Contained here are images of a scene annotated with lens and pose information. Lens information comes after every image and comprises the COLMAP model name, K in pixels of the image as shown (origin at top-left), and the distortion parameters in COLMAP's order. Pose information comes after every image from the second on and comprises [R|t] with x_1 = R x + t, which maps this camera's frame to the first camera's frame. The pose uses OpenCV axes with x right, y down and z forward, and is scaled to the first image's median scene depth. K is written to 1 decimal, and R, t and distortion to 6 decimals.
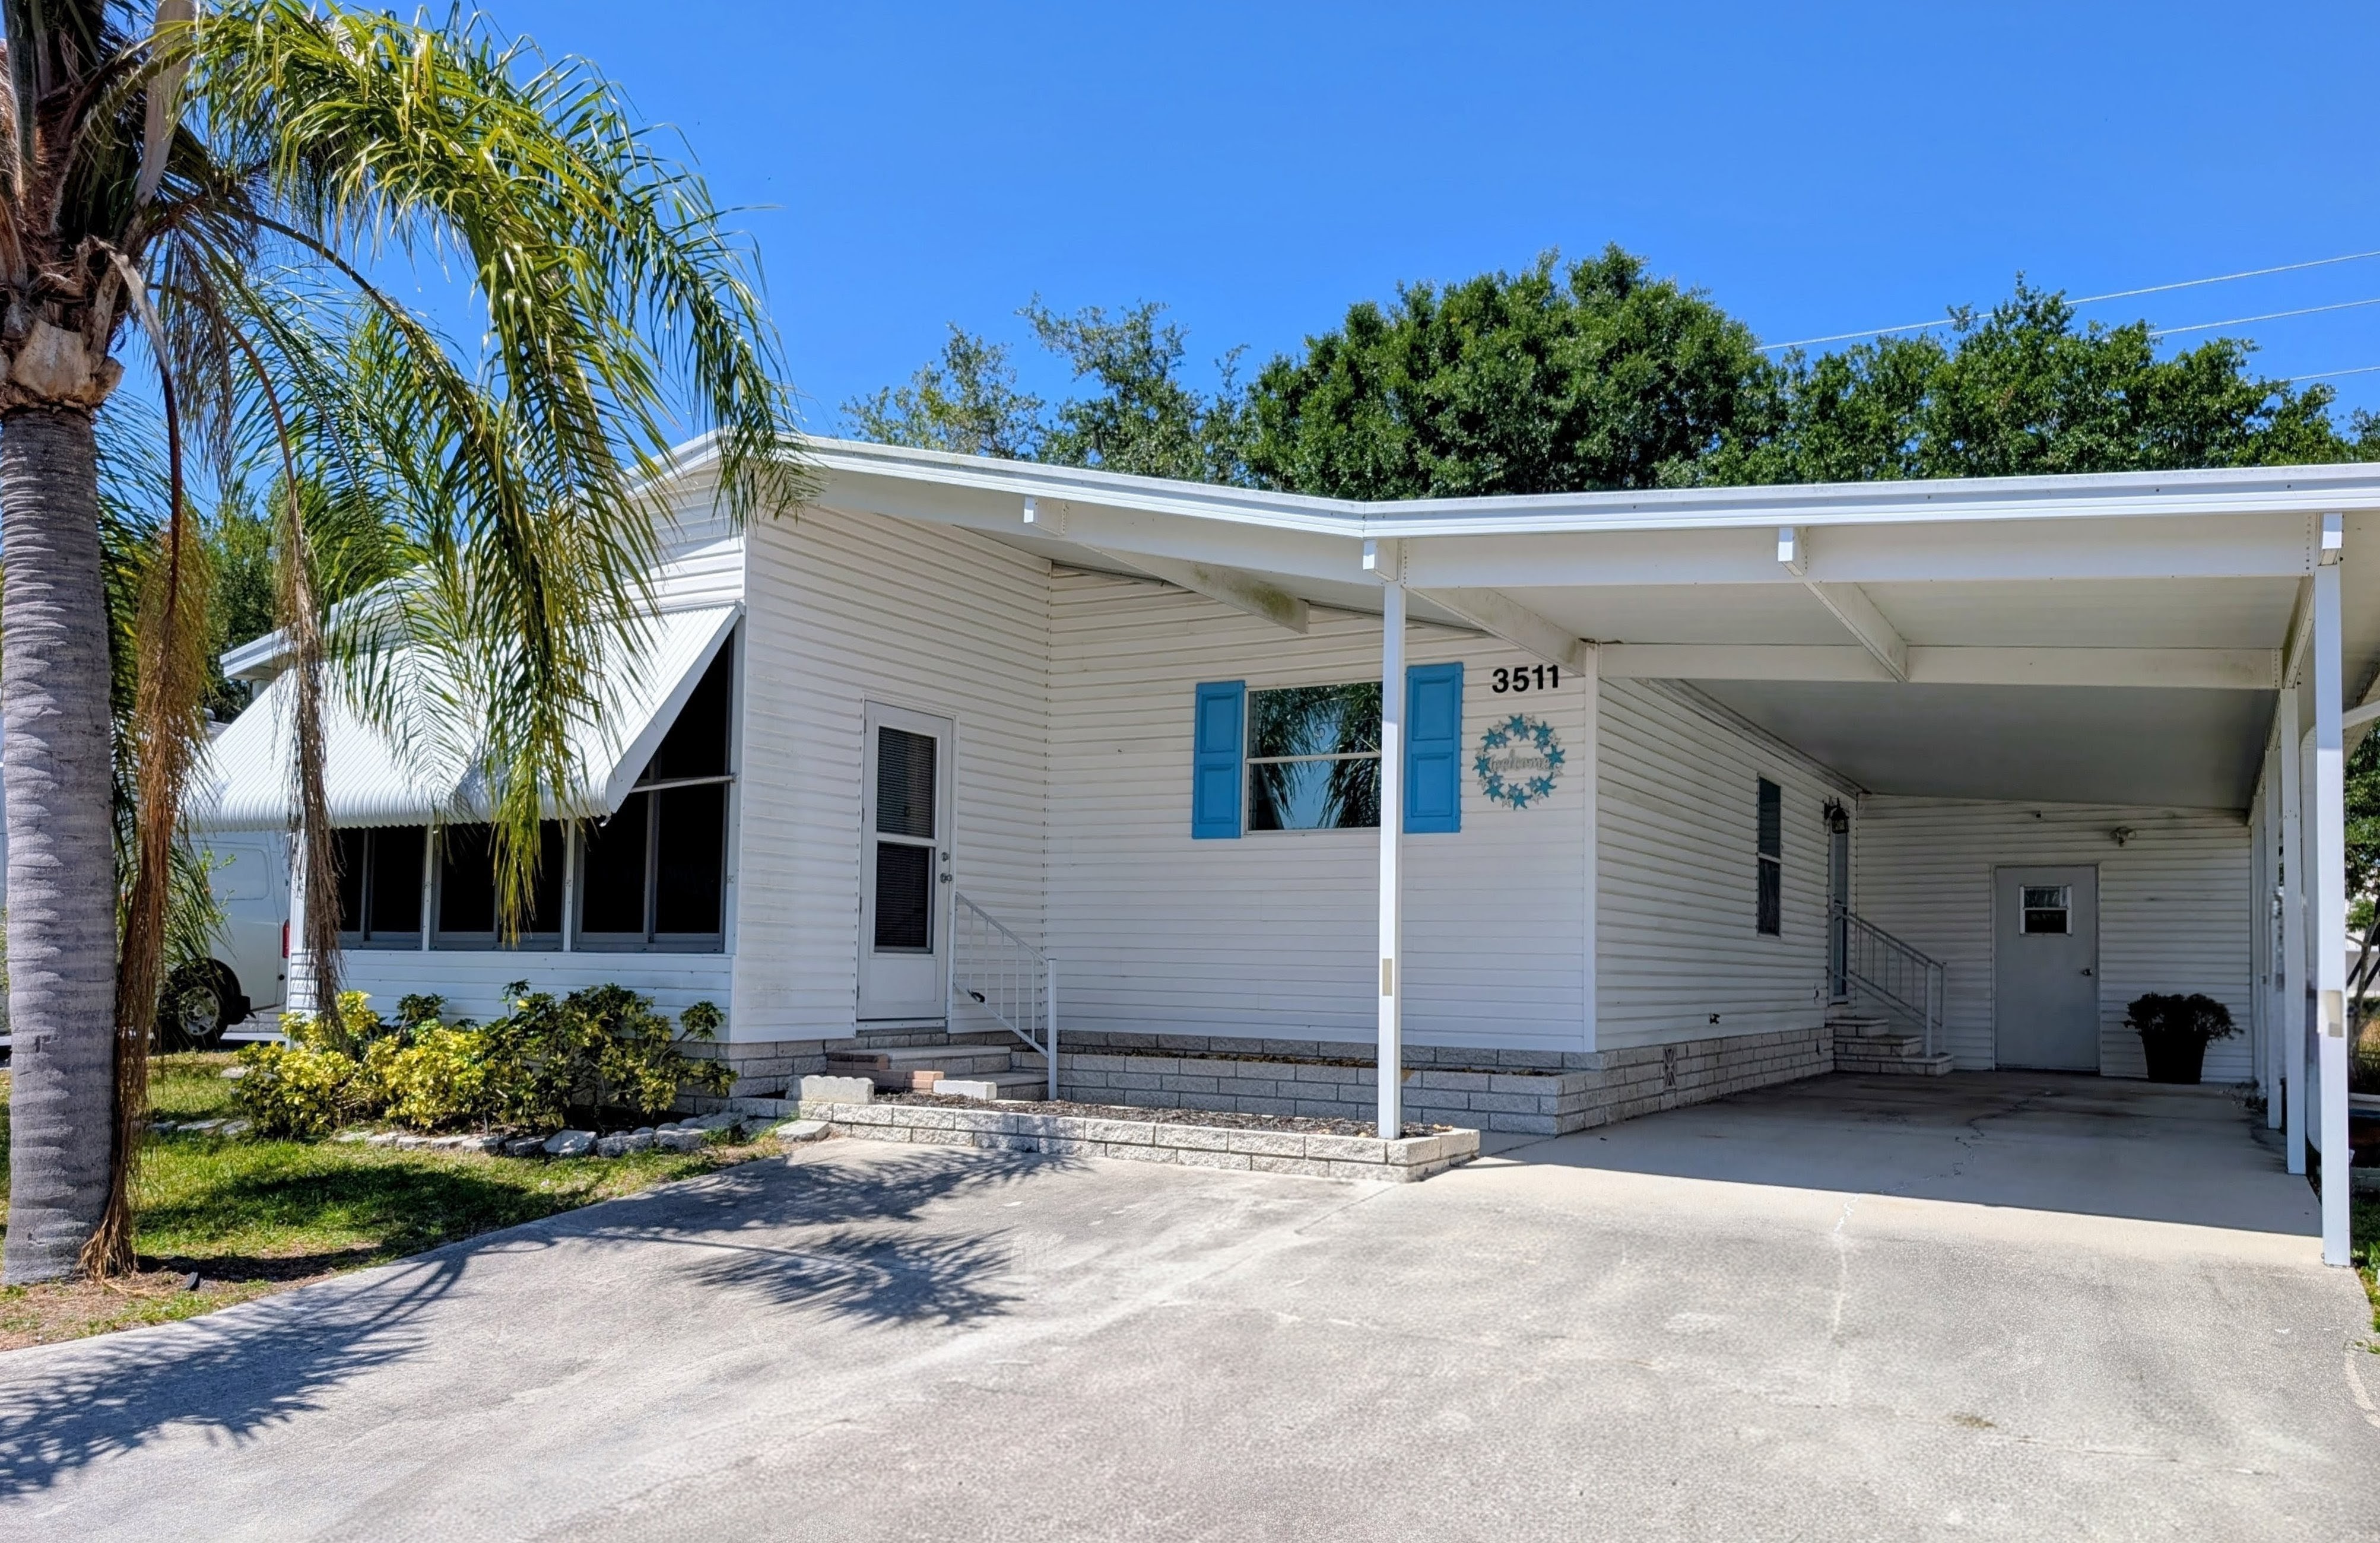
lens RADIAL K [[1775.1, 0, 1189.2], [0, 1775.1, 859.2], [0, 0, 1]] dist [0.015067, -0.000337]
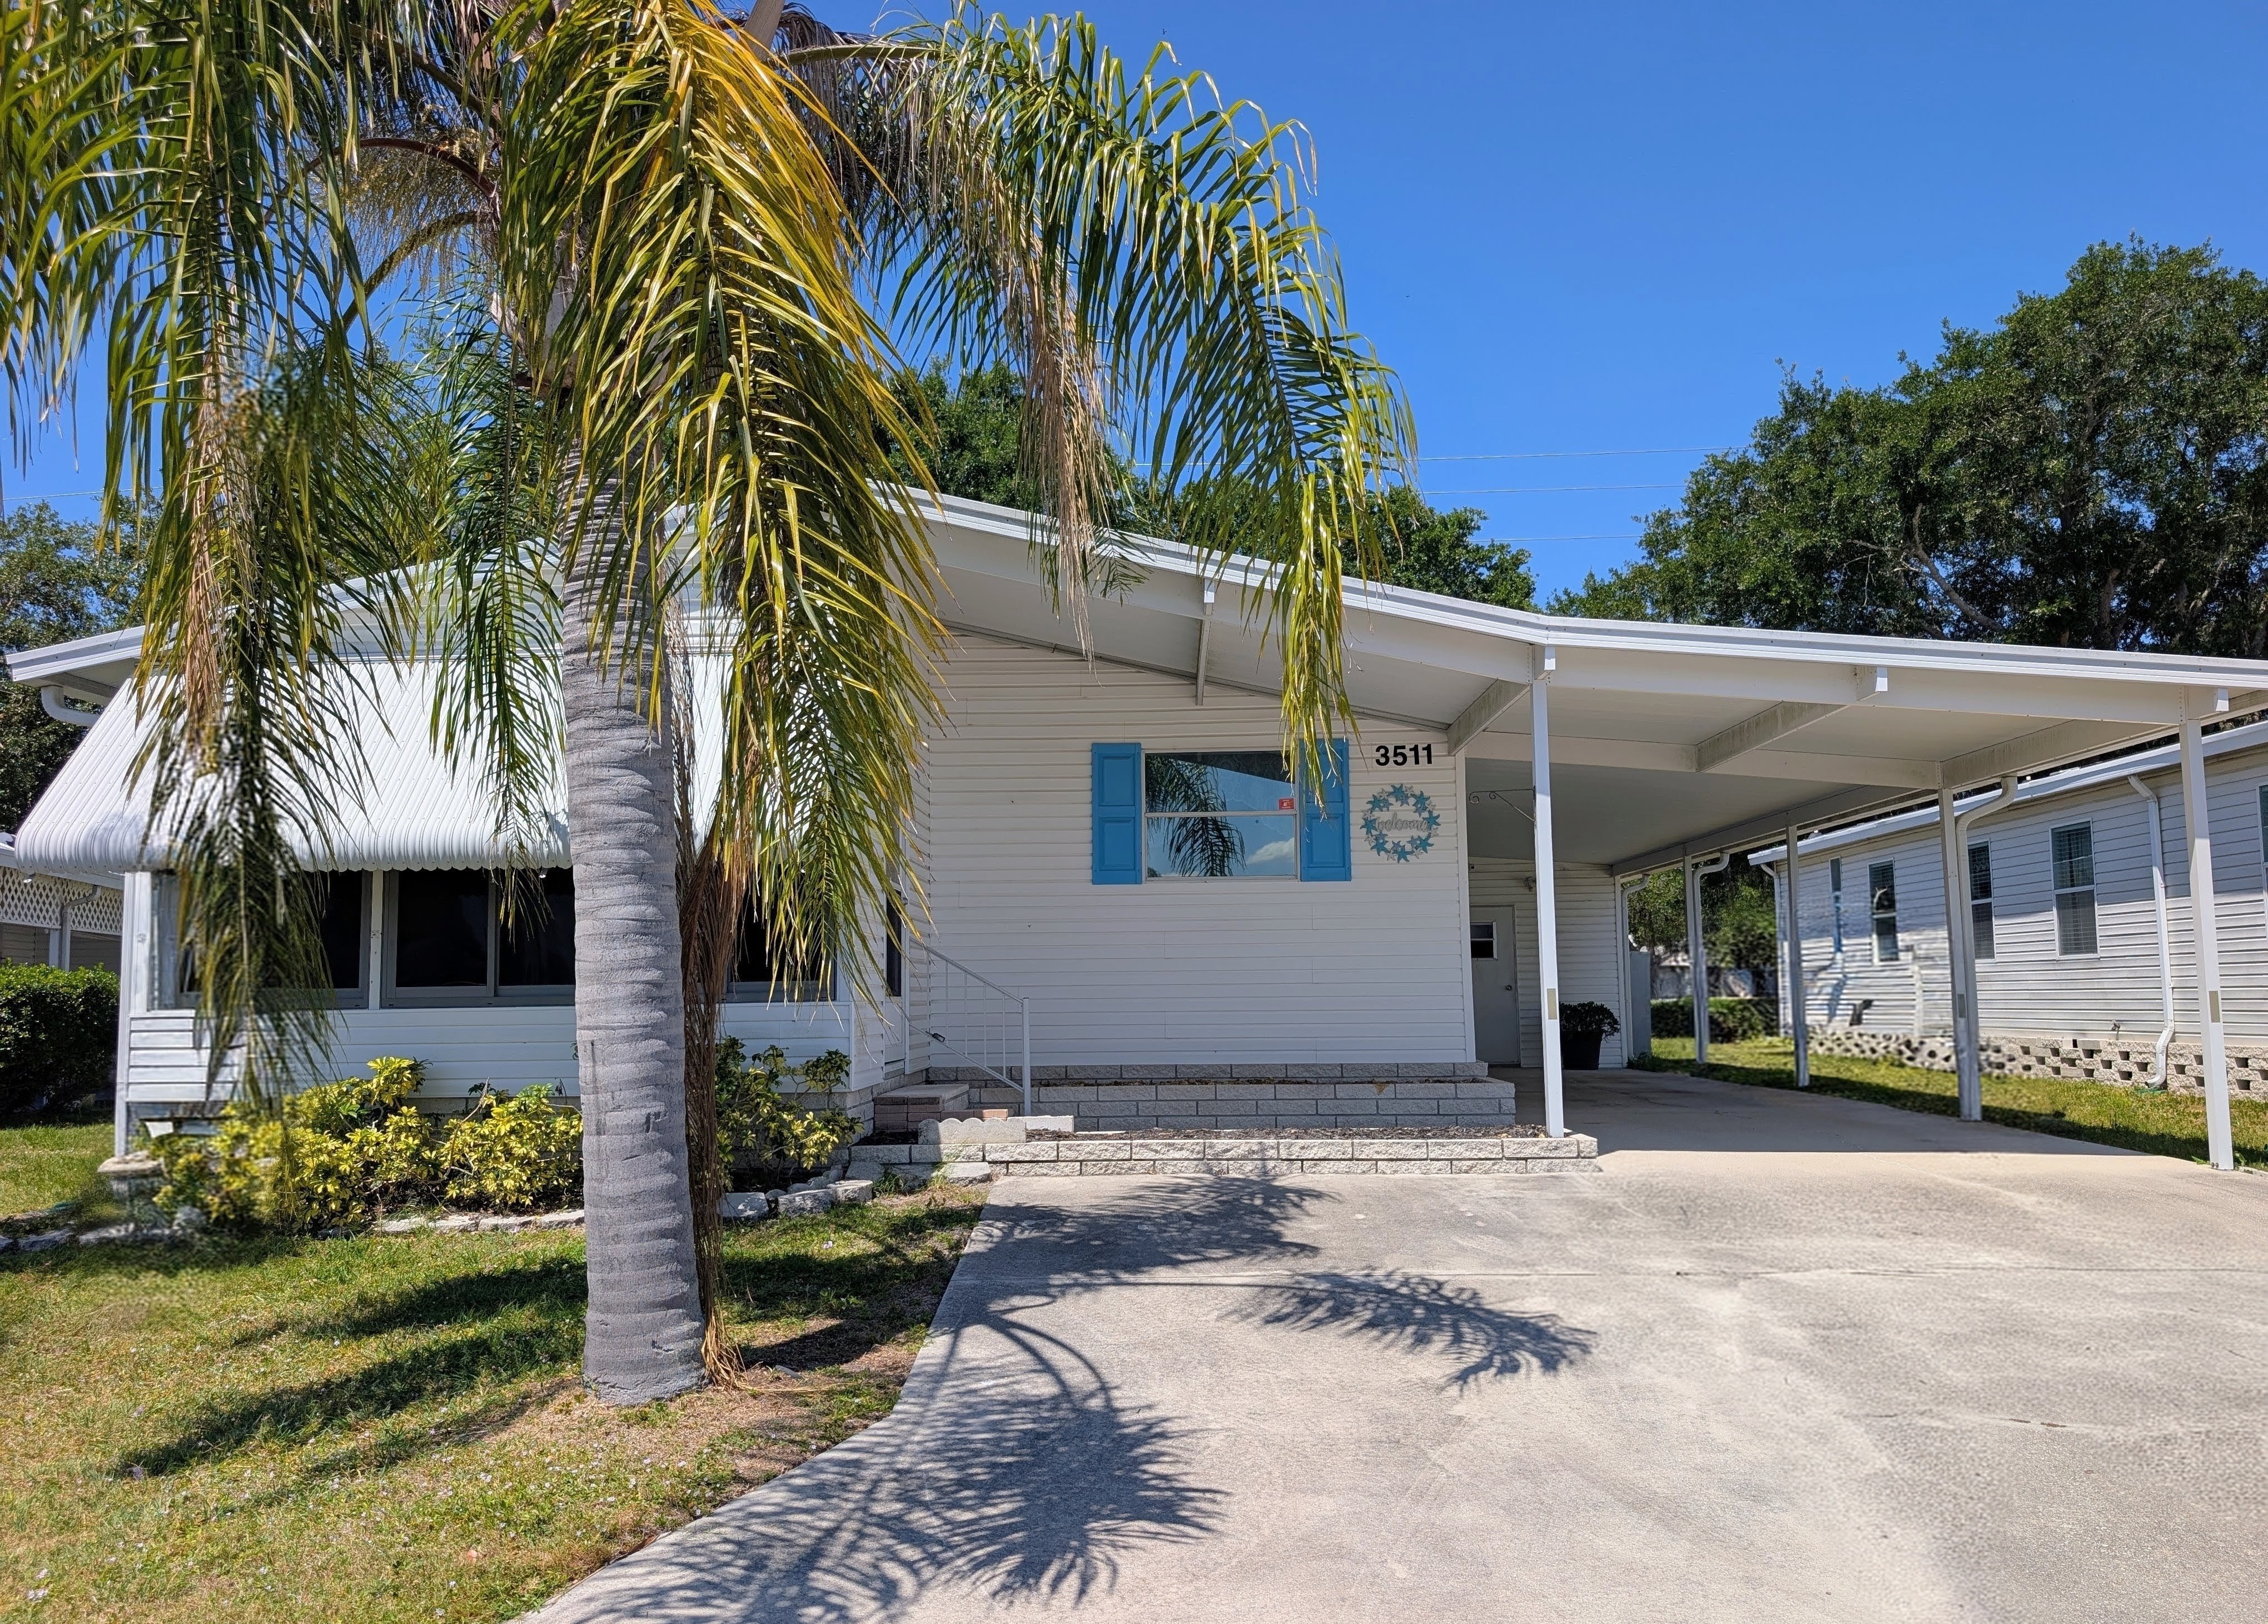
lens RADIAL K [[1642.4, 0, 1134.0], [0, 1642.4, 812.0], [0, 0, 1]] dist [0.030623, -0.002211]
pose [[0.880371, 0.026722, 0.473532, -0.506720], [-0.003189, 0.998722, -0.050432, -0.005568], [-0.474275, 0.042889, 0.879331, 0.102442]]
